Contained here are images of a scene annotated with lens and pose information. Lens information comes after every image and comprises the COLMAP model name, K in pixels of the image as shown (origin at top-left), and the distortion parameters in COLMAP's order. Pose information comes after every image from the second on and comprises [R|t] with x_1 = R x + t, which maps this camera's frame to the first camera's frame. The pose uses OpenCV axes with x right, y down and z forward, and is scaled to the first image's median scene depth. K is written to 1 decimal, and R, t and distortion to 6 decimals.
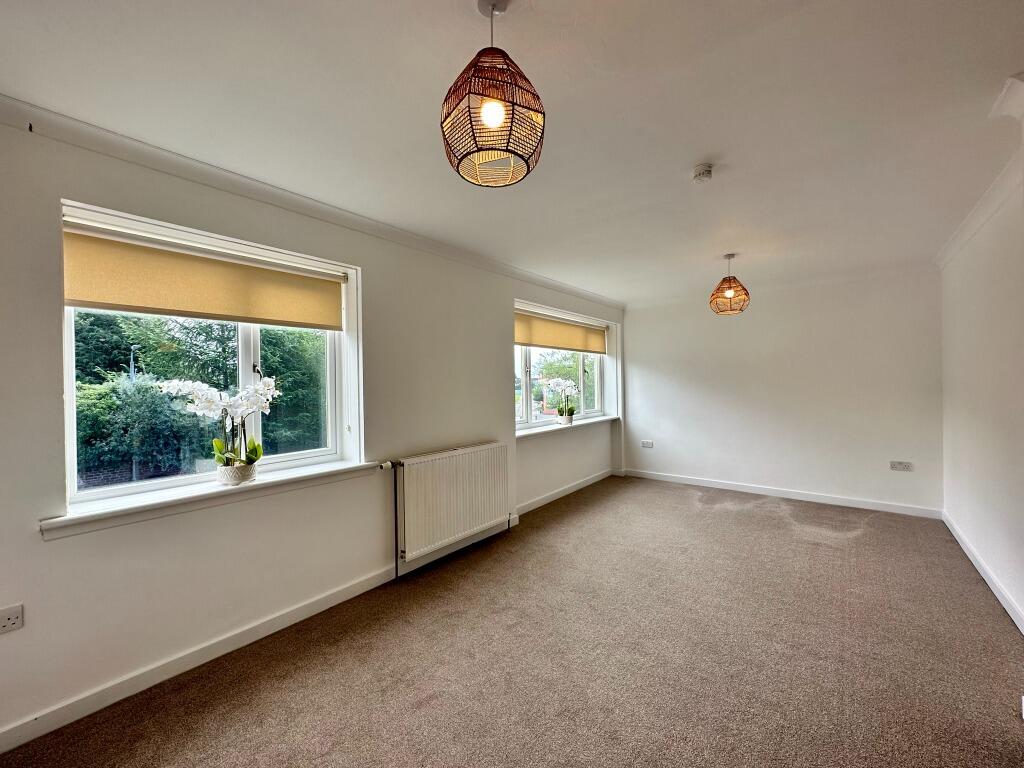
lens RADIAL K [[411.2, 0, 510.3], [0, 411.2, 389.8], [0, 0, 1]] dist [-0.003782, -0.000193]
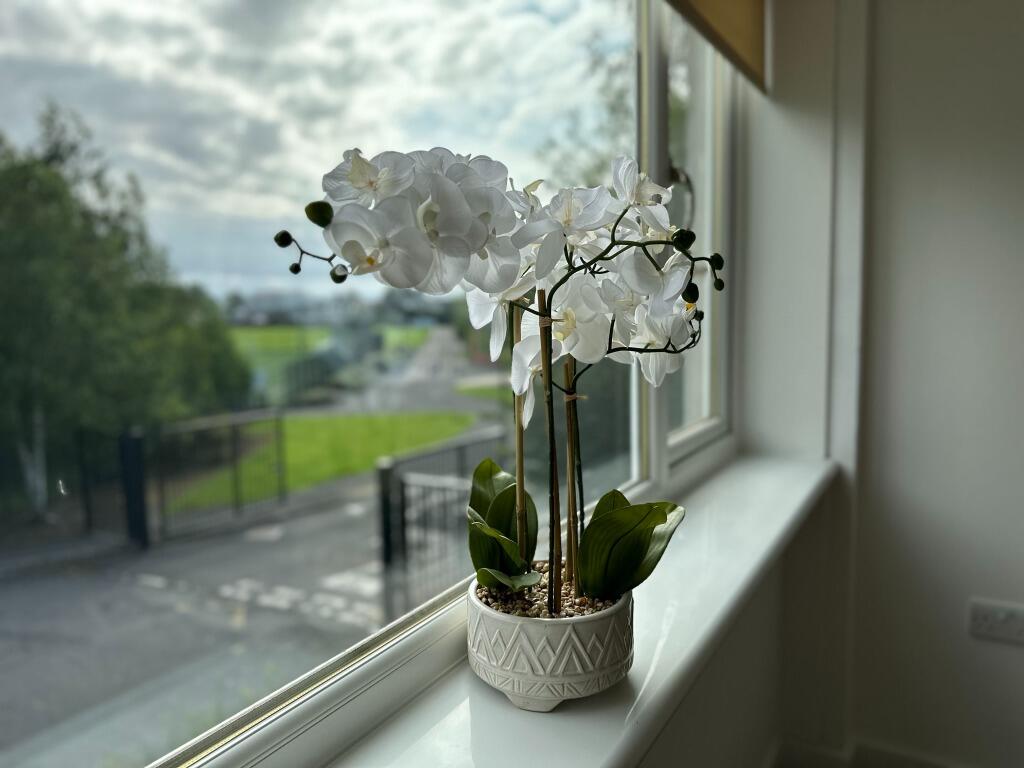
lens RADIAL K [[746.8, 0, 512.0], [0, 746.8, 383.0], [0, 0, 1]] dist [0.010937, -0.001684]
pose [[0.993795, -0.008063, 0.110937, 0.096677], [-0.002663, 0.995358, 0.096203, 0.002476], [-0.111198, -0.095901, 0.989160, 0.753722]]
